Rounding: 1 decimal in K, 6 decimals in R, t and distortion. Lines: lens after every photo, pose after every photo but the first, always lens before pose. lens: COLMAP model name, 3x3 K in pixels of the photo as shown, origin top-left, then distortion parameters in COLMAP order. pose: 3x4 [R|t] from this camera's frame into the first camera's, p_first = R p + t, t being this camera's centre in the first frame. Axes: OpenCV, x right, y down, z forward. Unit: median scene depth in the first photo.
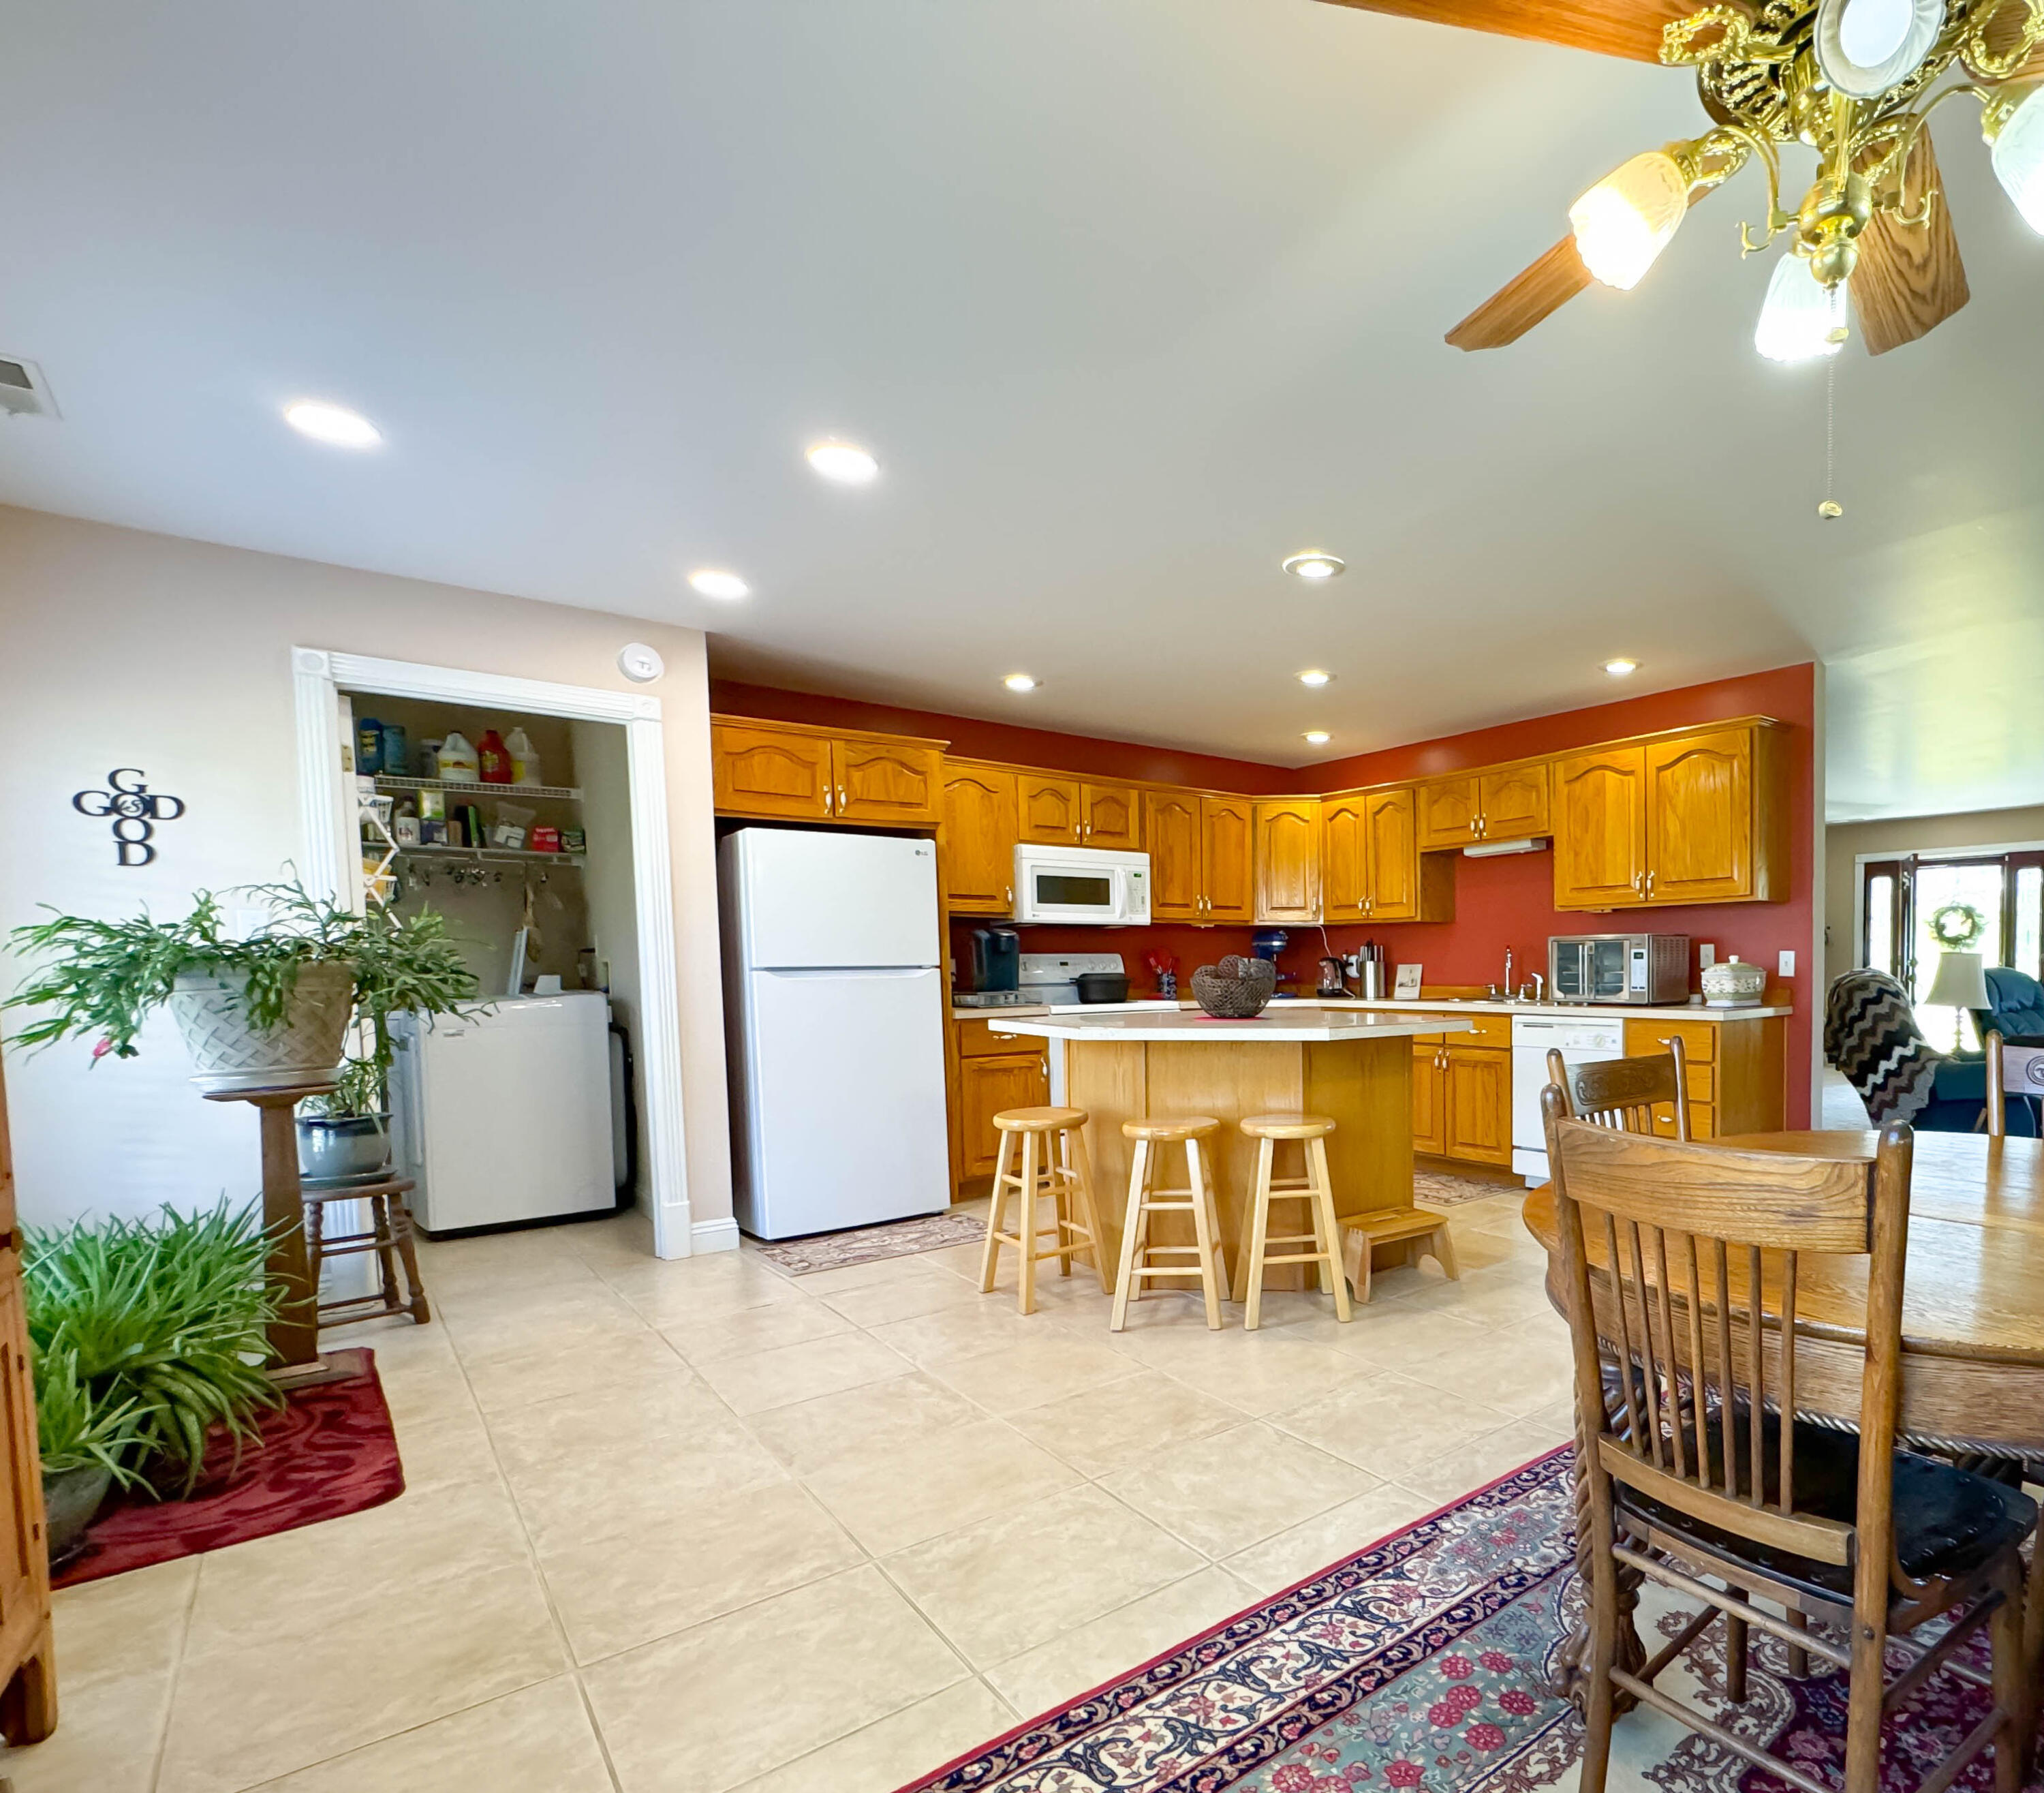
lens RADIAL K [[1095.0, 0, 1369.5], [0, 1095.0, 1028.2], [0, 0, 1]] dist [-0.003982, 0.001657]
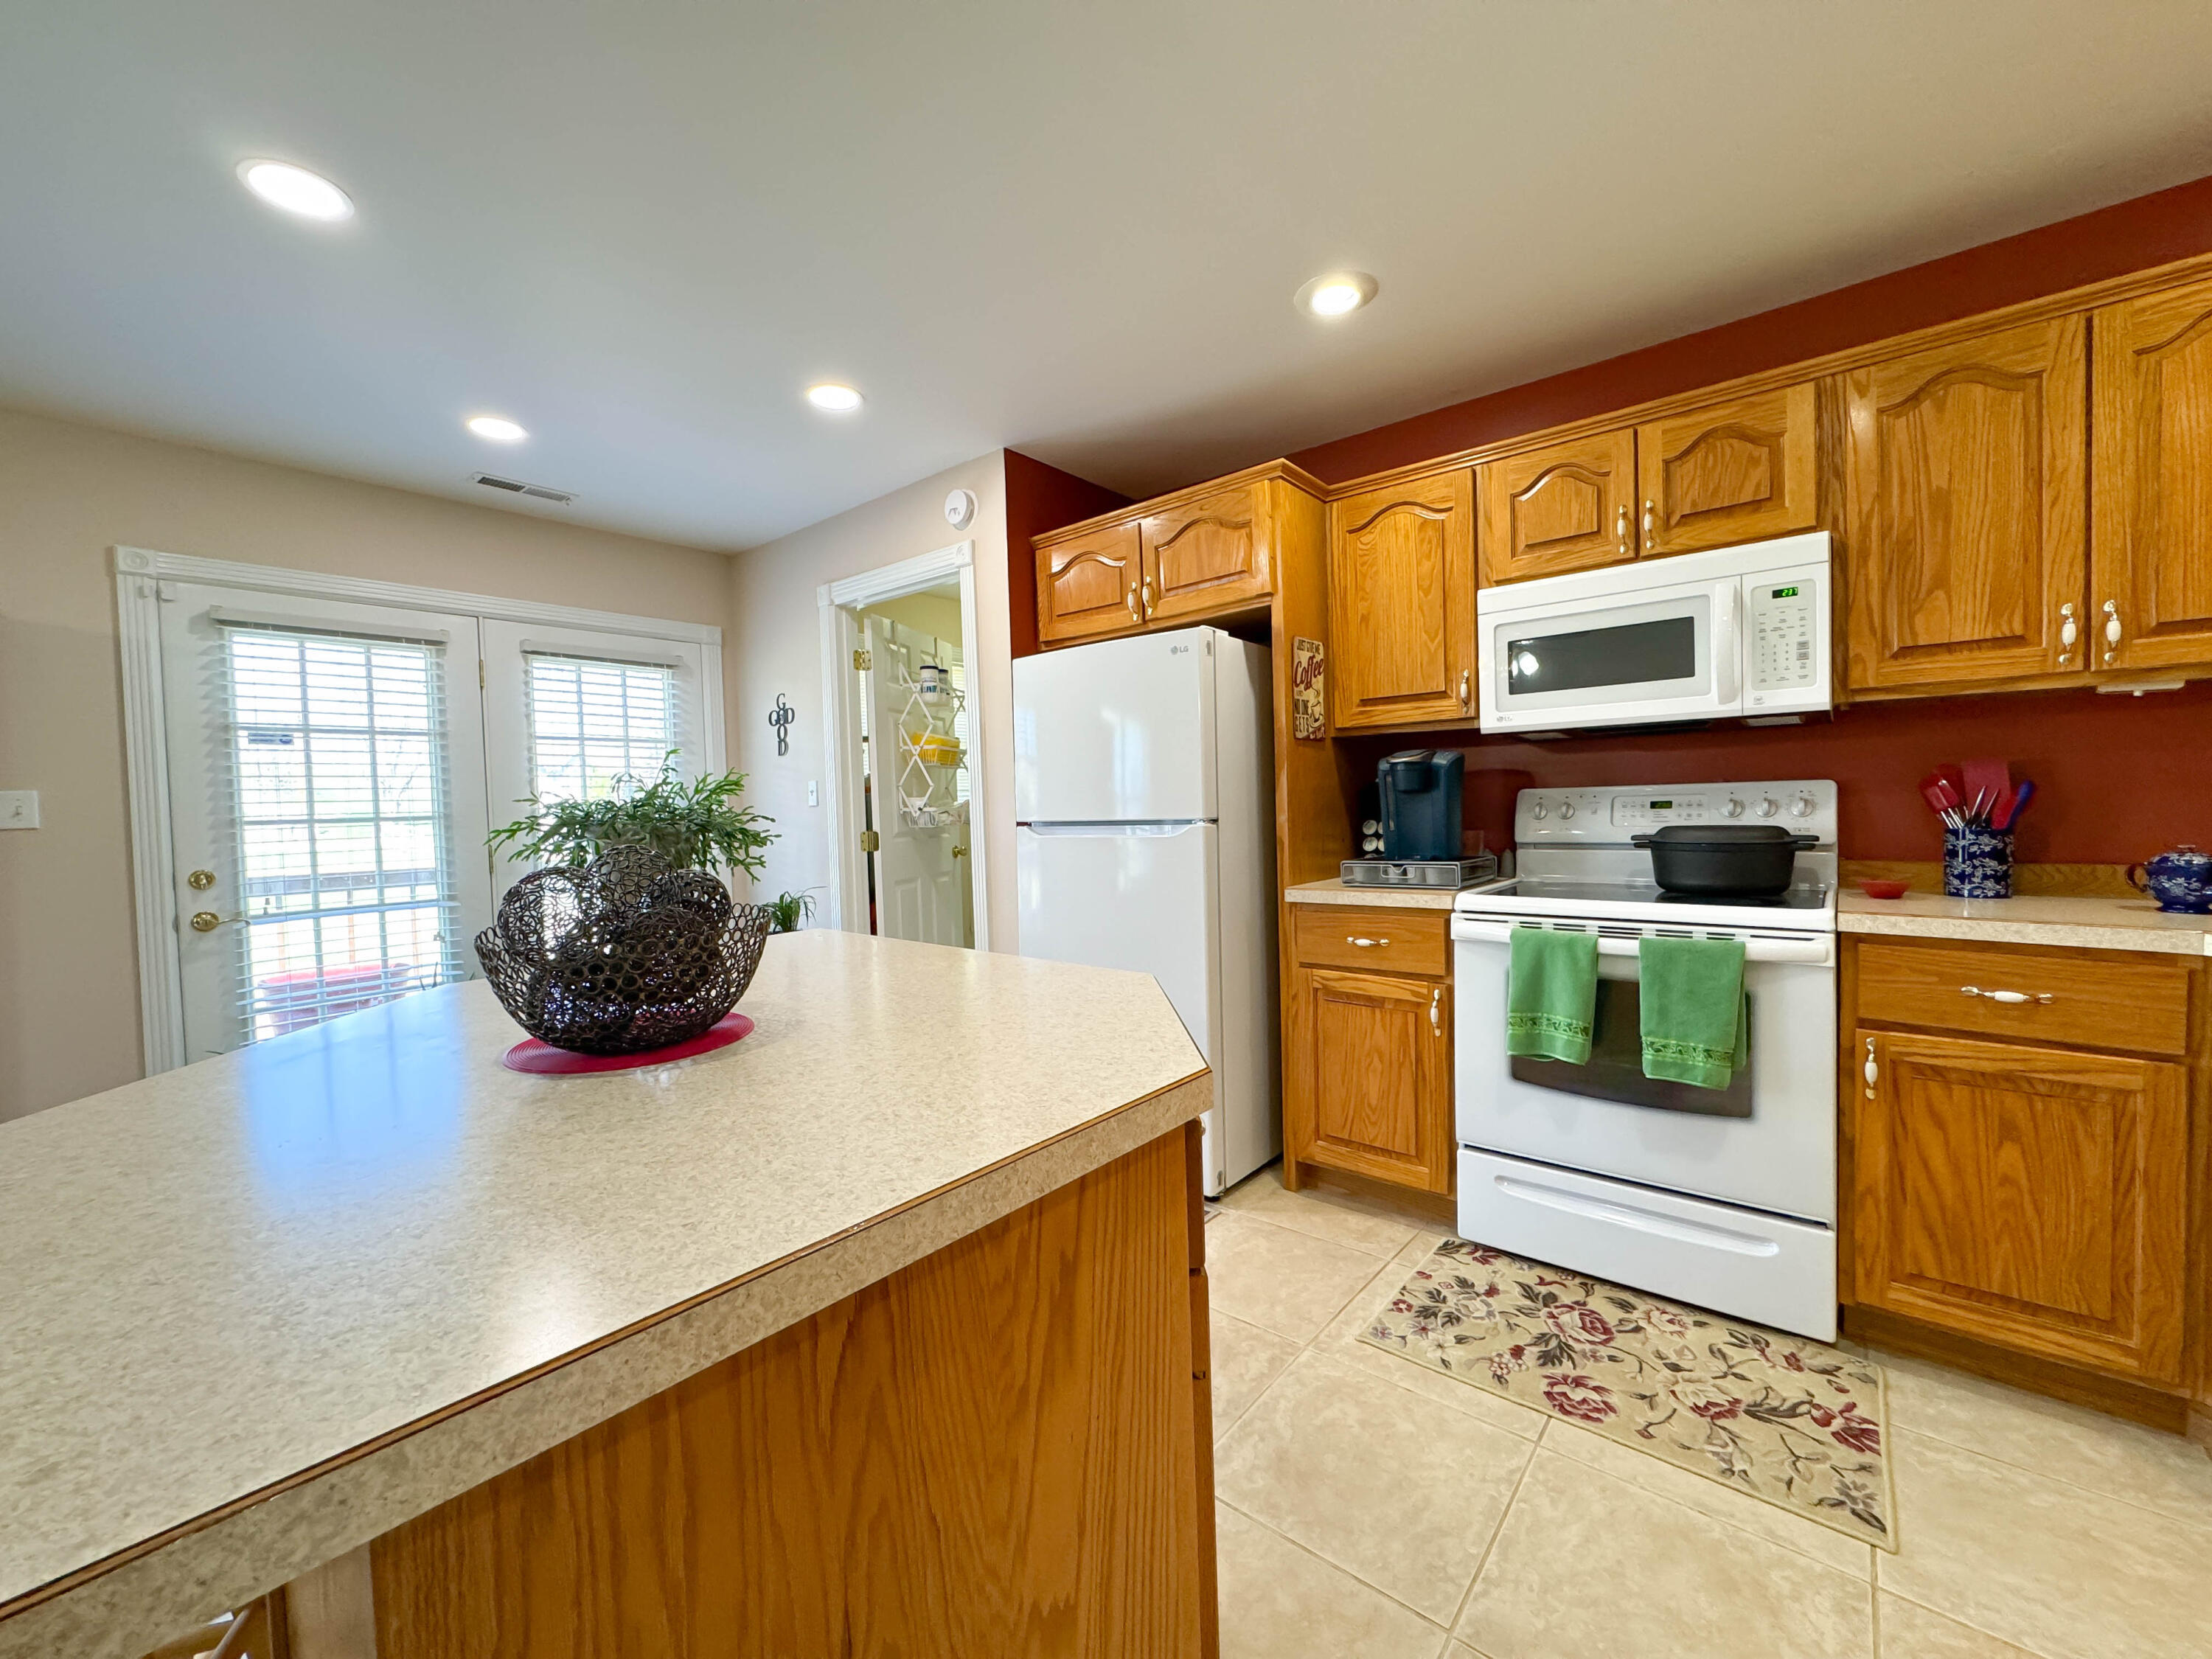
lens RADIAL K [[883.9, 0, 1109.7], [0, 883.9, 826.4], [0, 0, 1]] dist [-0.006931, 0.001016]
pose [[0.105802, 0.033419, -0.993826, 0.106792], [-0.031440, 0.999048, 0.030247, -0.060980], [0.993890, 0.028045, 0.106752, 0.809521]]
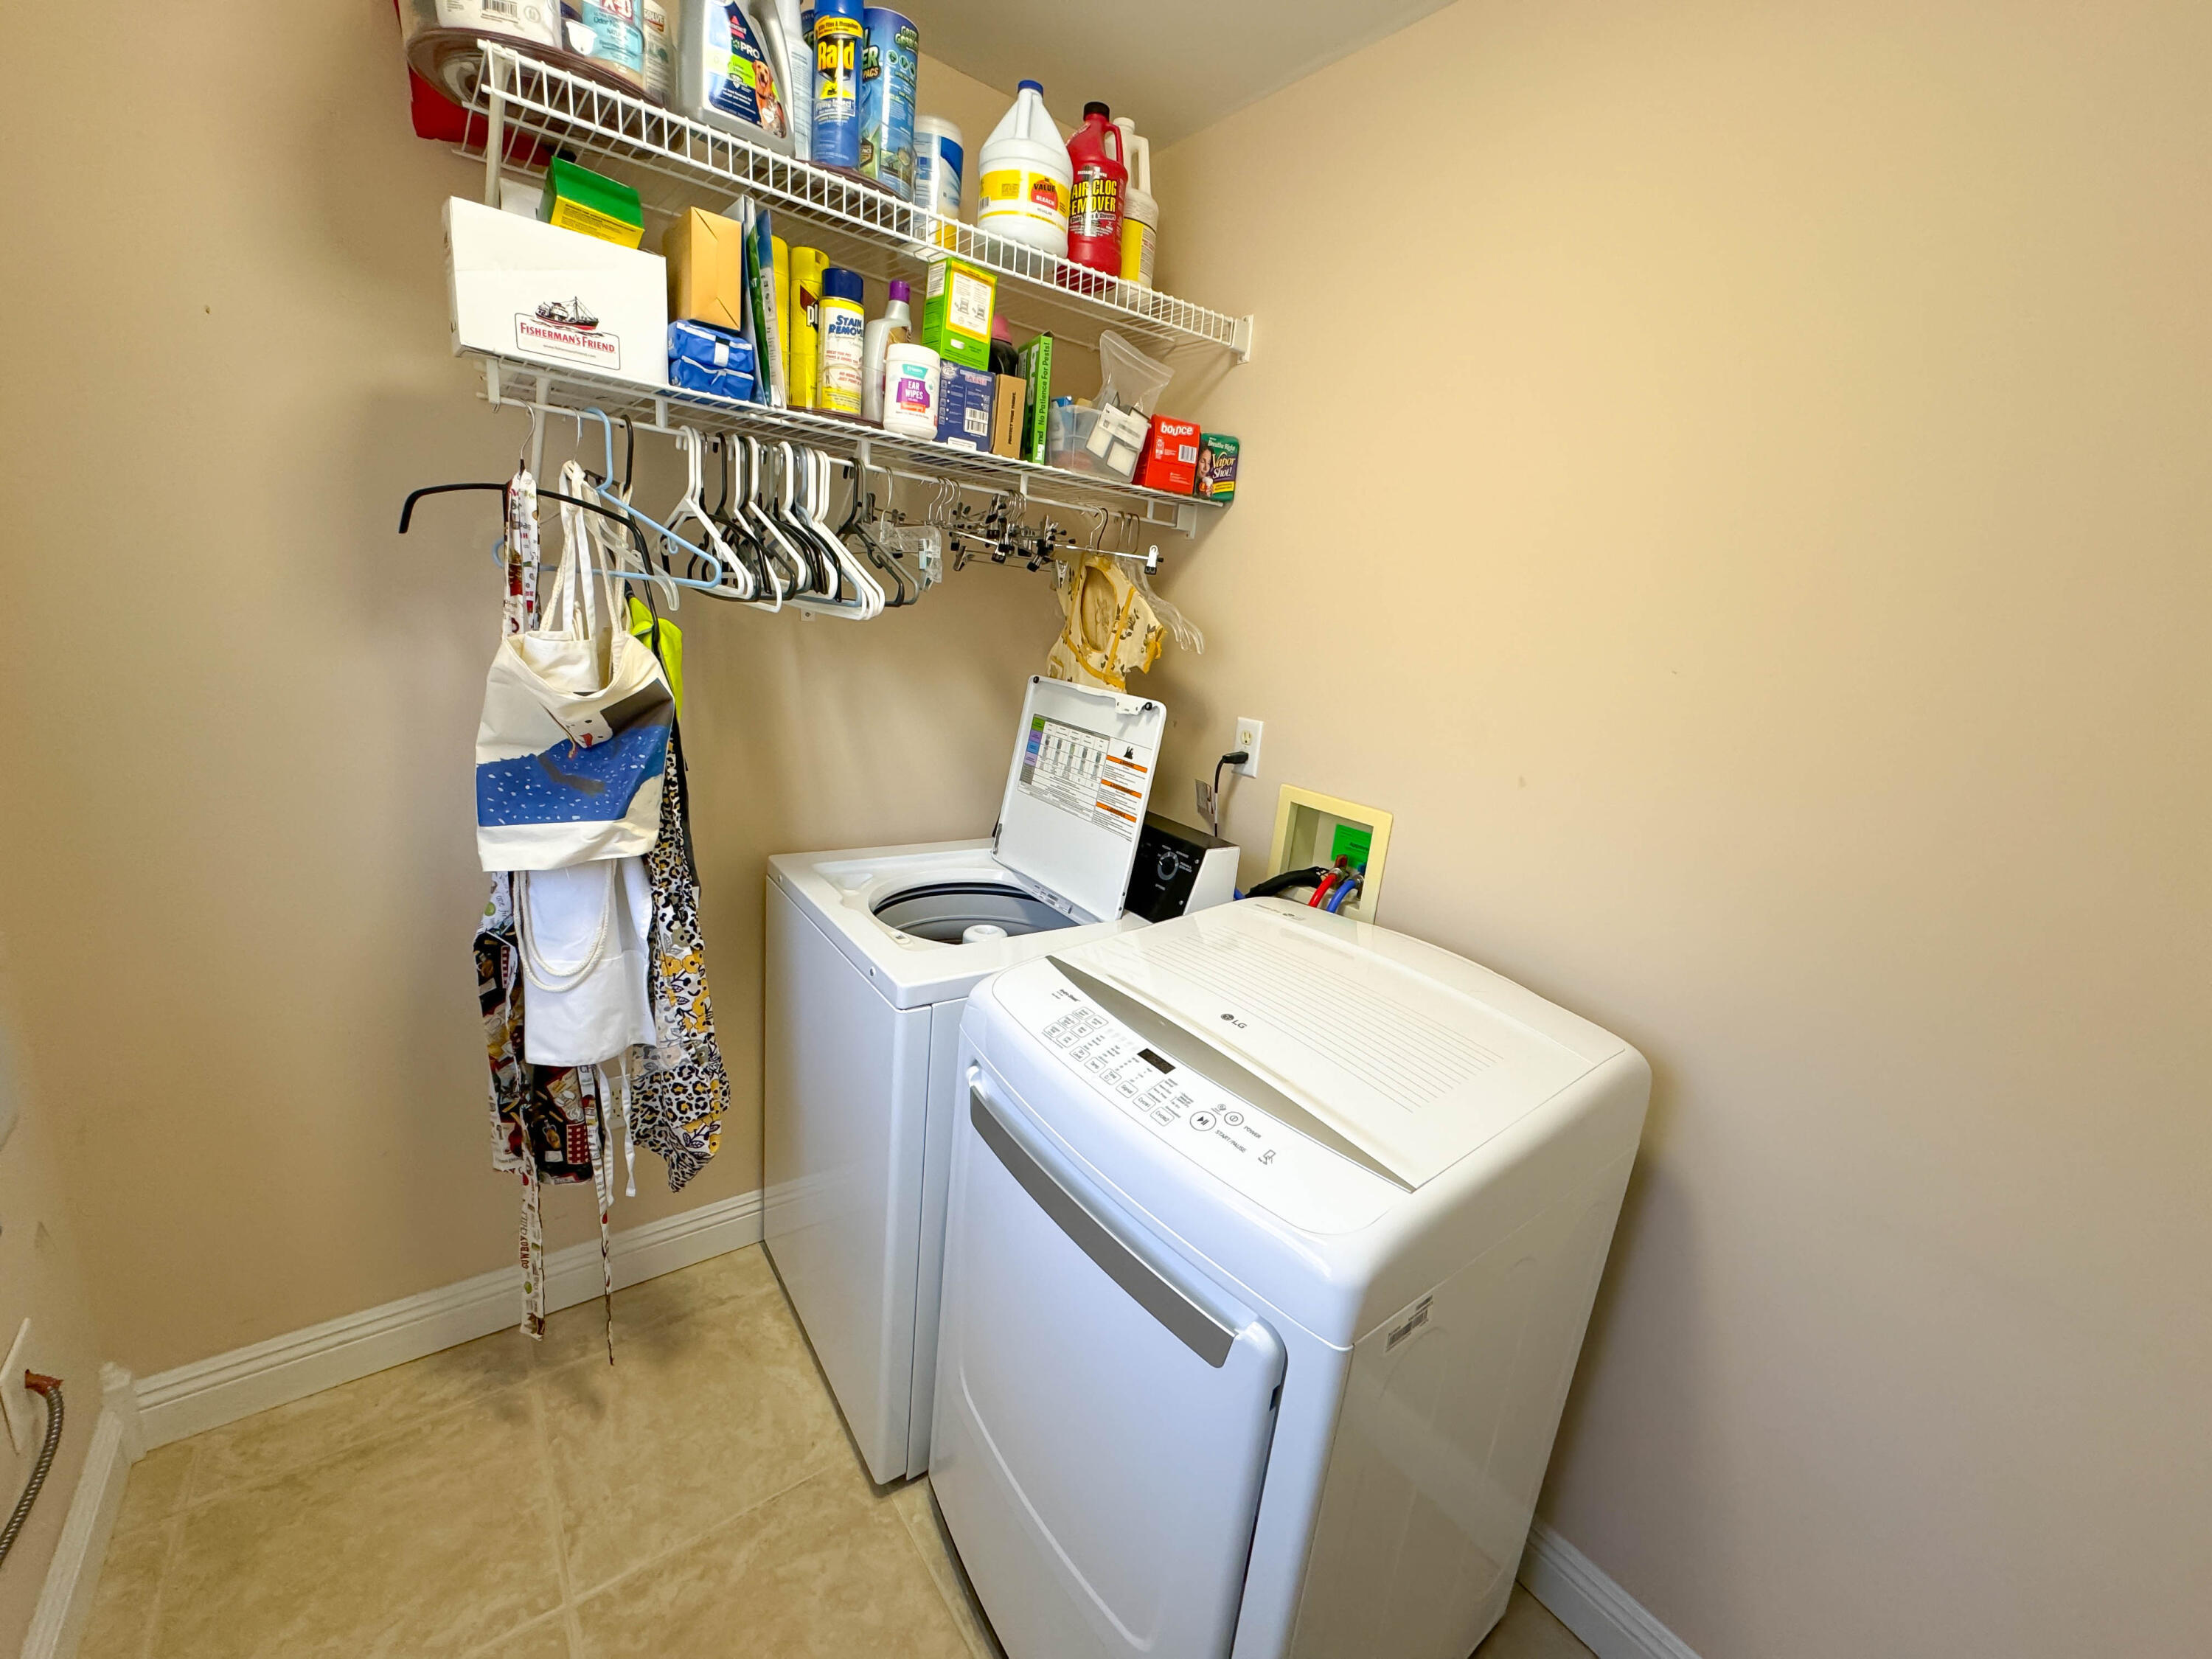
lens RADIAL K [[883.9, 0, 1108.7], [0, 883.9, 829.2], [0, 0, 1]] dist [-0.006931, 0.001016]
pose [[0.984626, 0.138701, -0.106180, -0.745433], [-0.117513, 0.975717, 0.184845, -0.104663], [0.129240, -0.169526, 0.977015, 0.701392]]
